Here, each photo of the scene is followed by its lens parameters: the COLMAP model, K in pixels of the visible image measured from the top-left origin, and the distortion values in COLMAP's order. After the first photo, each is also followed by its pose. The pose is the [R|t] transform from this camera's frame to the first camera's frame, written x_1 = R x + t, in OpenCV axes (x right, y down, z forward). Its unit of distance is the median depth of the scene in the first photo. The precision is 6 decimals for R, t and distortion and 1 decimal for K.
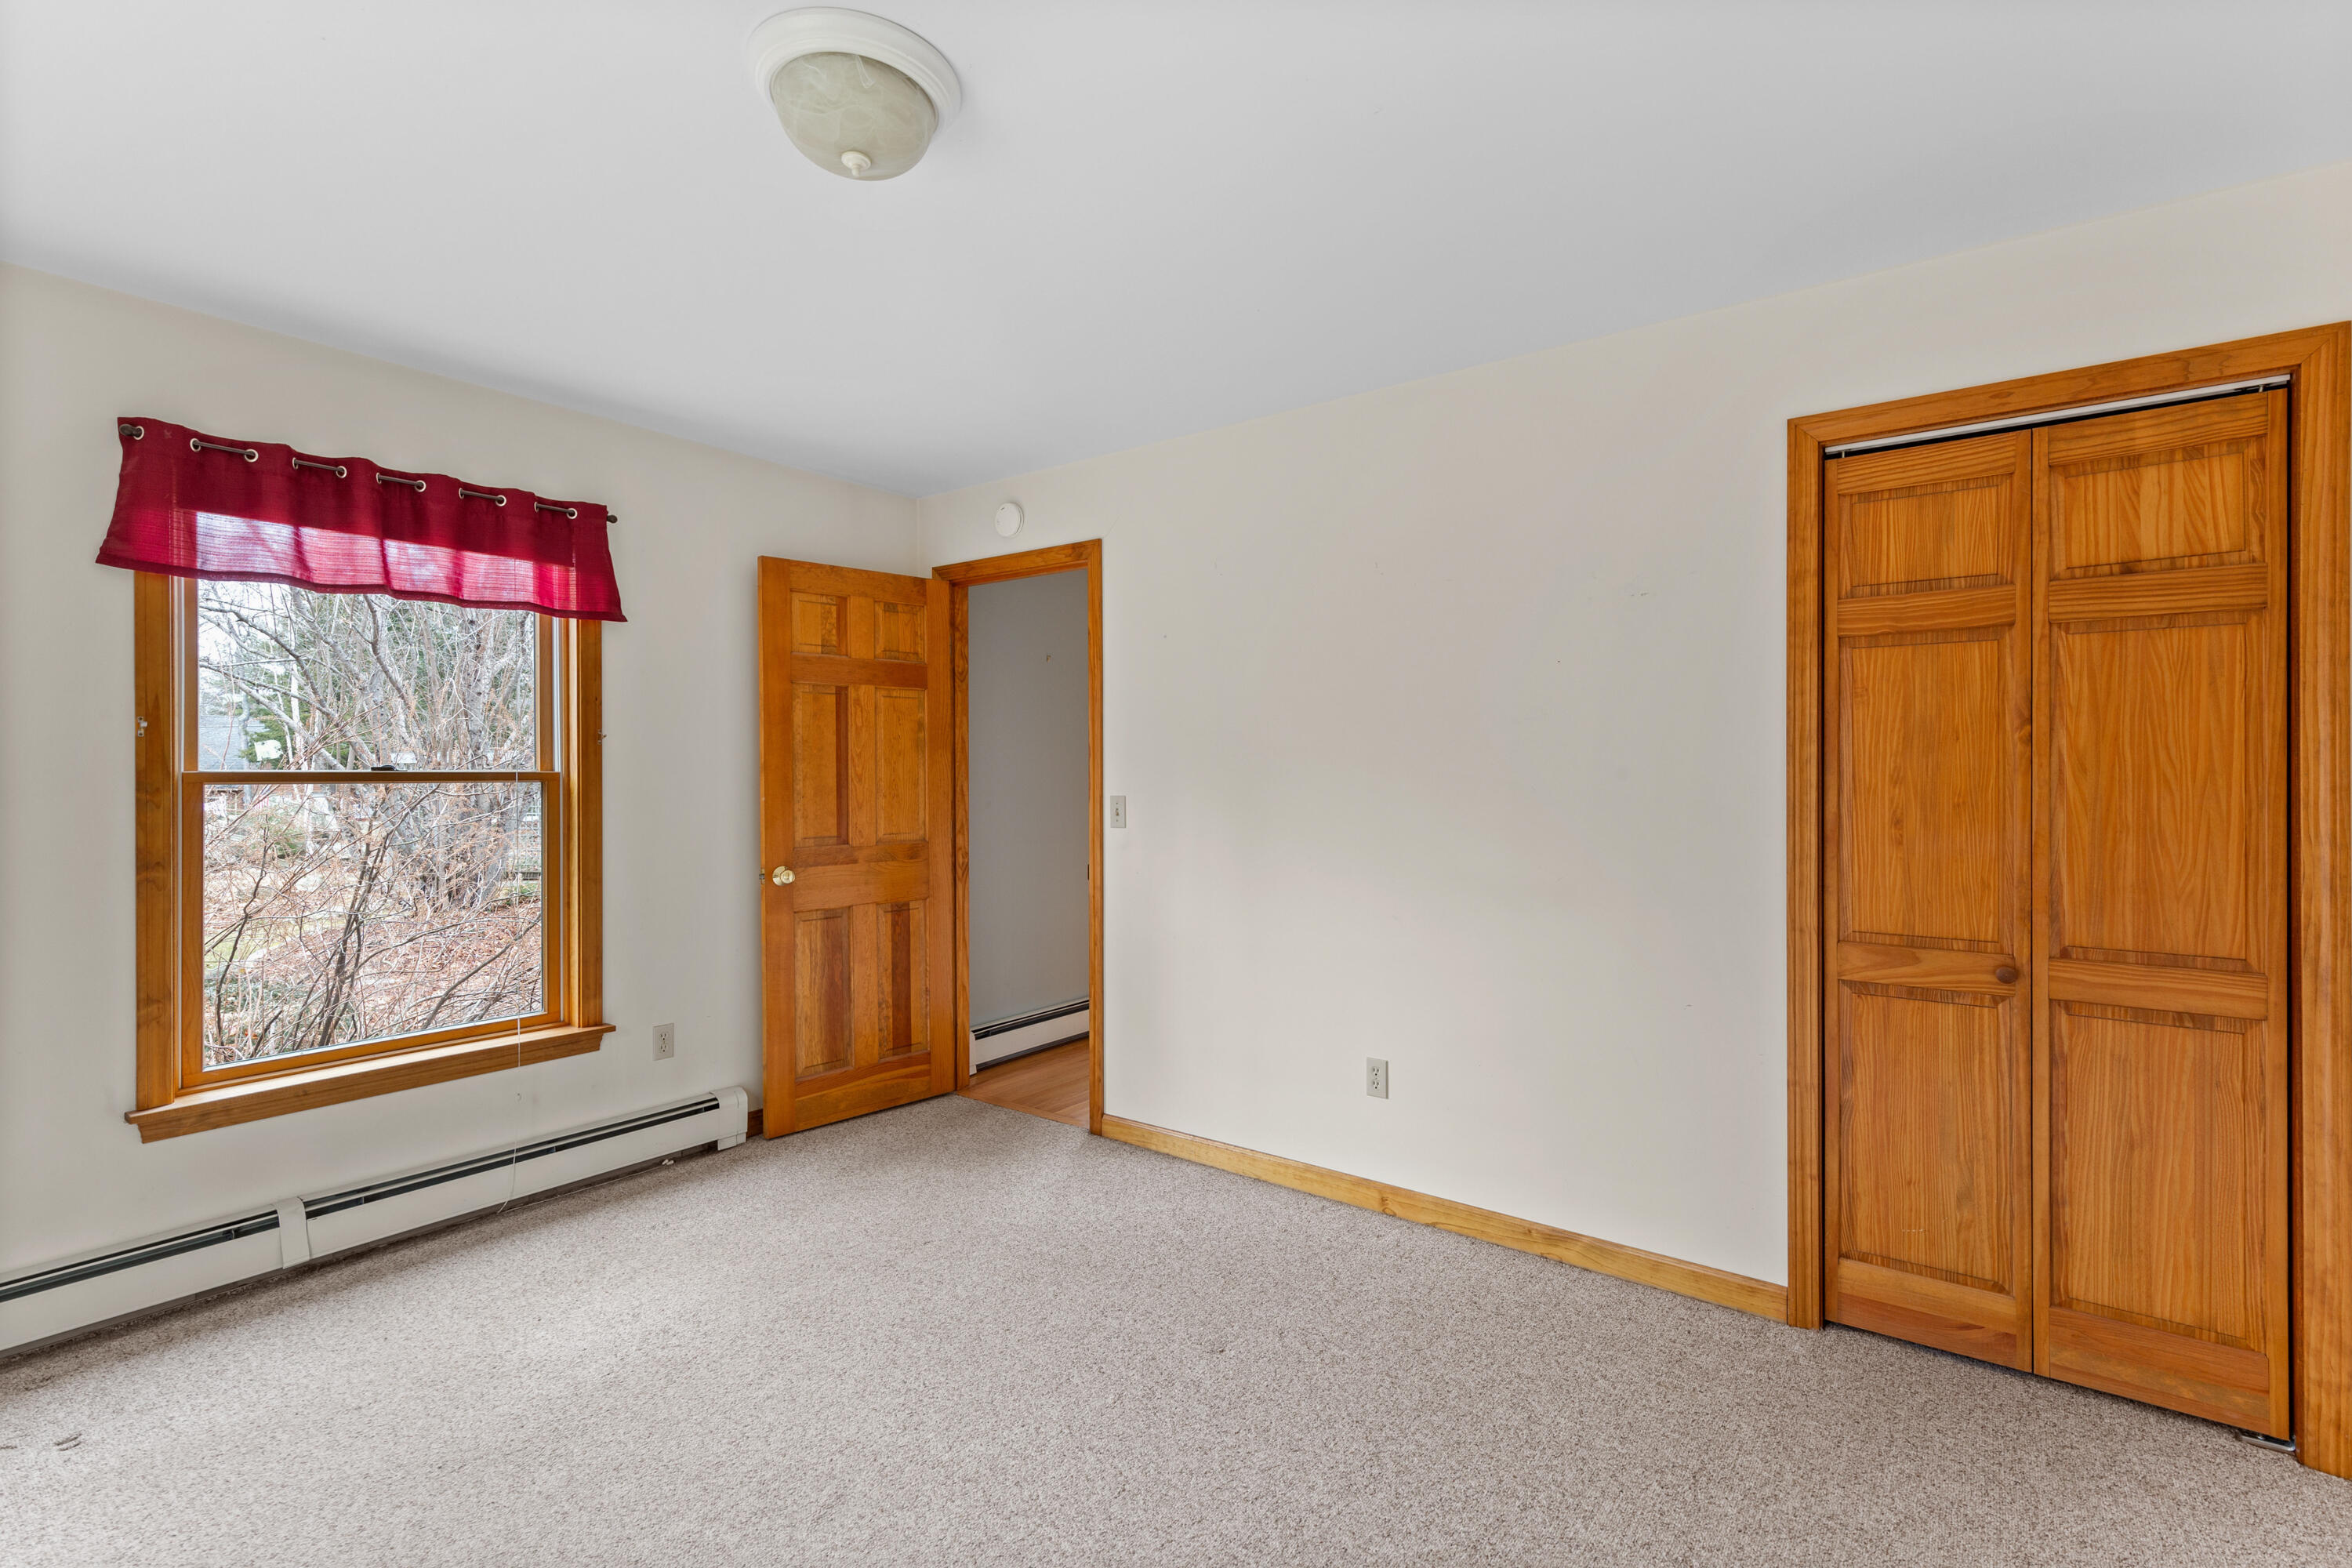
lens RADIAL K [[1069.8, 0, 1163.4], [0, 1069.8, 781.7], [0, 0, 1]] dist [0.005508, 0.001610]
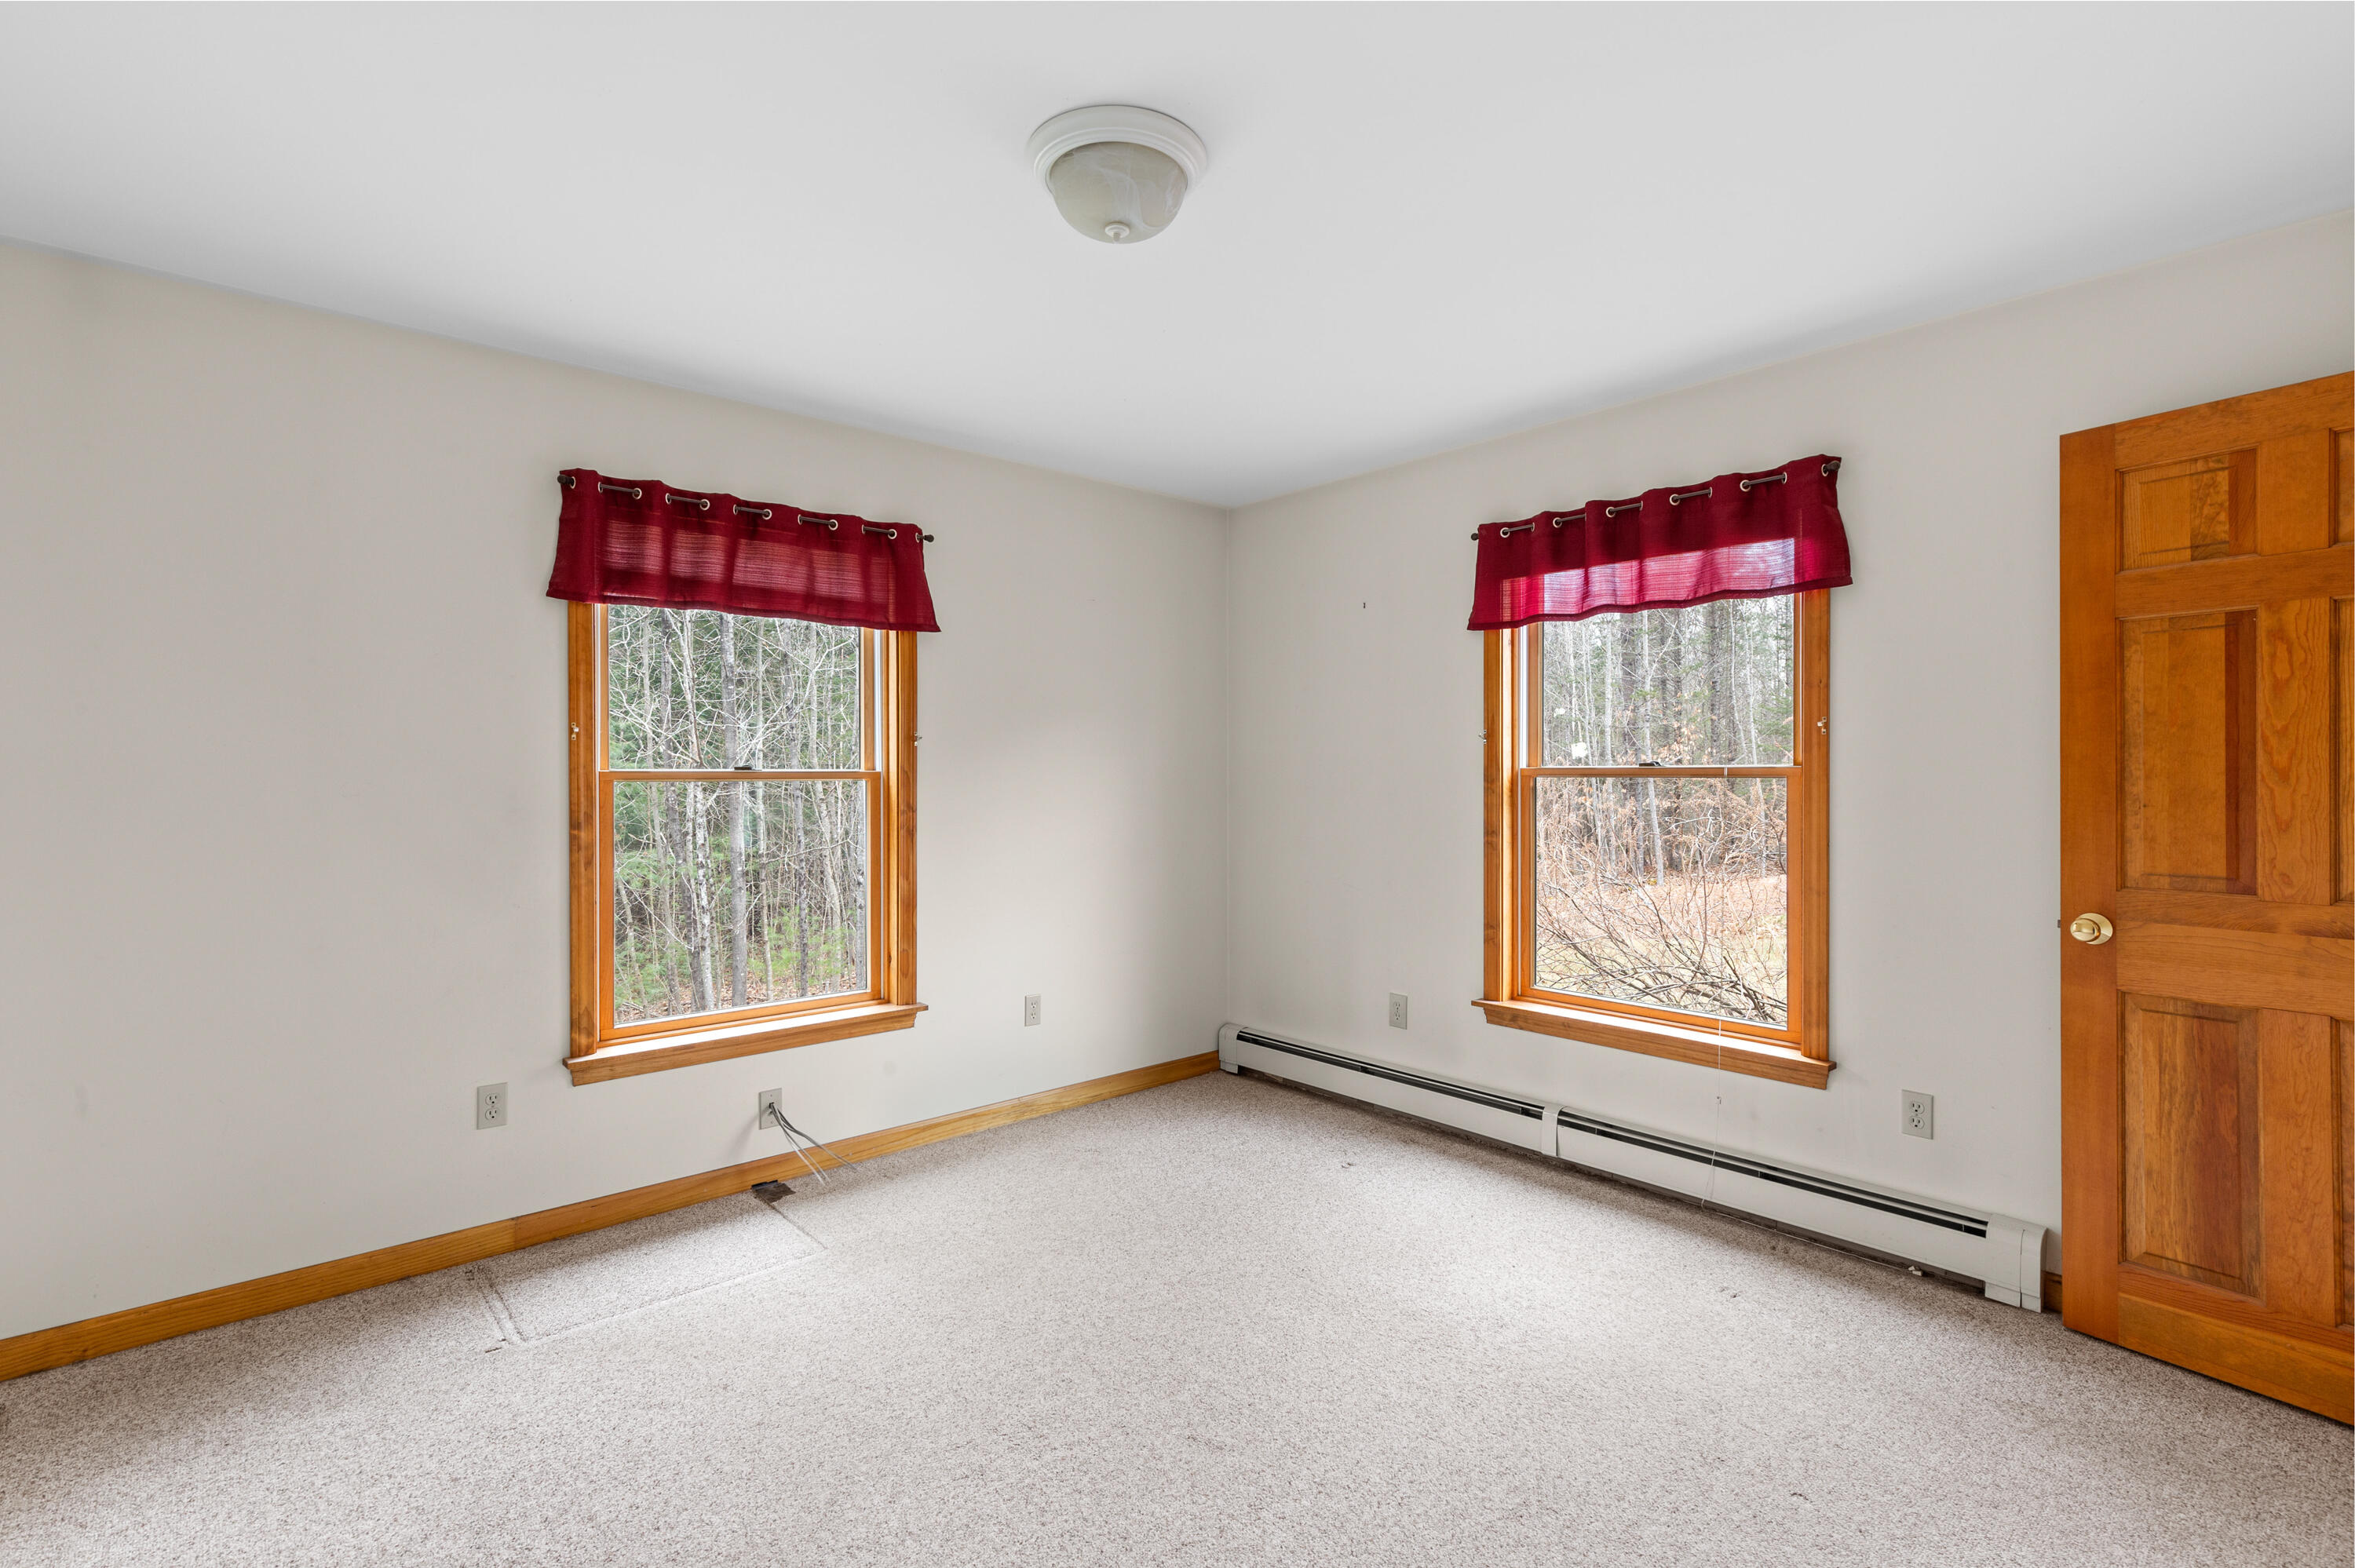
lens RADIAL K [[1071.0, 0, 1171.6], [0, 1071.0, 787.7], [0, 0, 1]] dist [0.005508, 0.001610]
pose [[-0.198227, 0.014635, -0.980047, 0.382208], [-0.006690, 0.999845, 0.016283, -0.002482], [0.980133, 0.009784, -0.198099, 0.597823]]
